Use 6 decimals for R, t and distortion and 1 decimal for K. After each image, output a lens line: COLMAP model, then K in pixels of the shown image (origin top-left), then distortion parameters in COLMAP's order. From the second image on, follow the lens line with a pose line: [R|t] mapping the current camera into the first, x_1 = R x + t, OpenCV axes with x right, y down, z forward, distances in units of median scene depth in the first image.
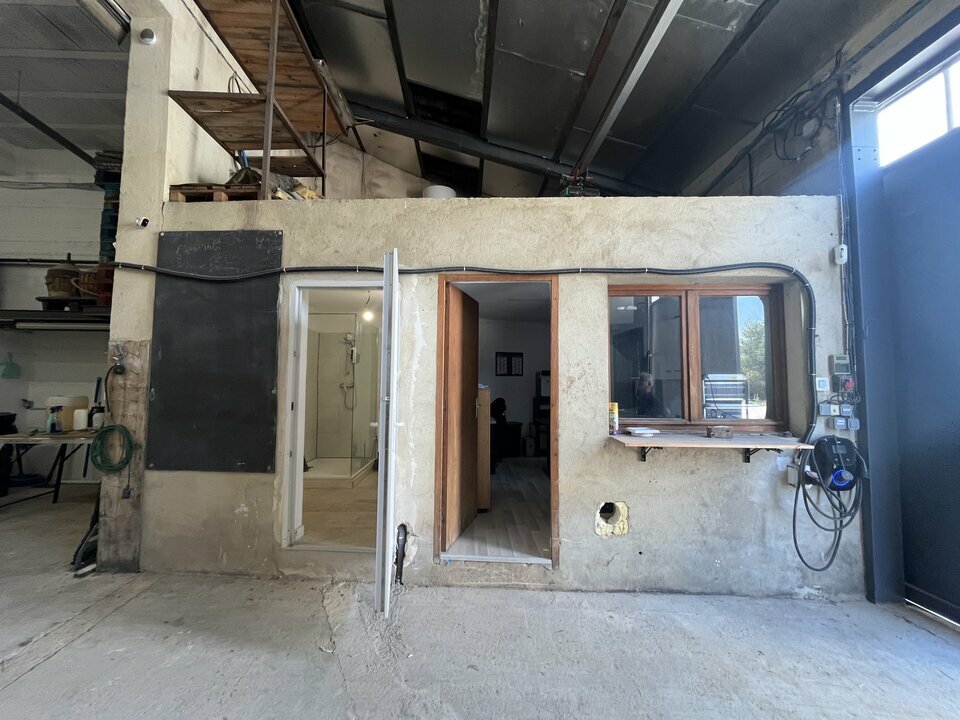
lens RADIAL K [[389.3, 0, 476.3], [0, 389.3, 358.6], [0, 0, 1]] dist [-0.003018, -0.000175]
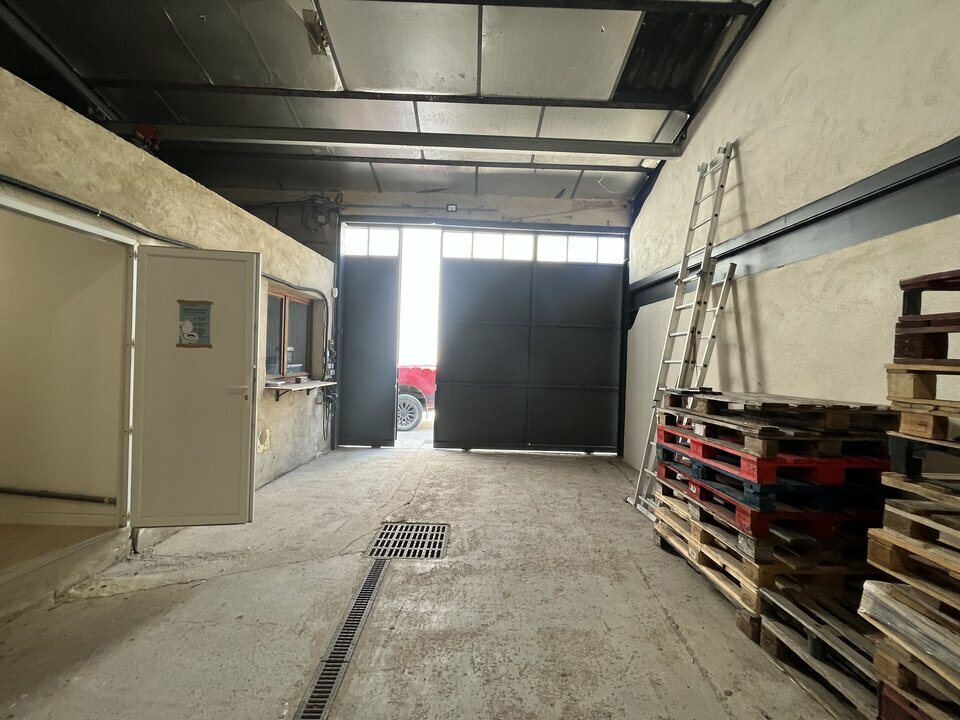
lens RADIAL K [[389.3, 0, 476.3], [0, 389.3, 358.6], [0, 0, 1]] dist [-0.003018, -0.000175]
pose [[0.018185, -0.009775, 0.999787, -1.128770], [-0.093995, 0.995507, 0.011443, -0.007548], [-0.995407, -0.094183, 0.017184, 0.161951]]
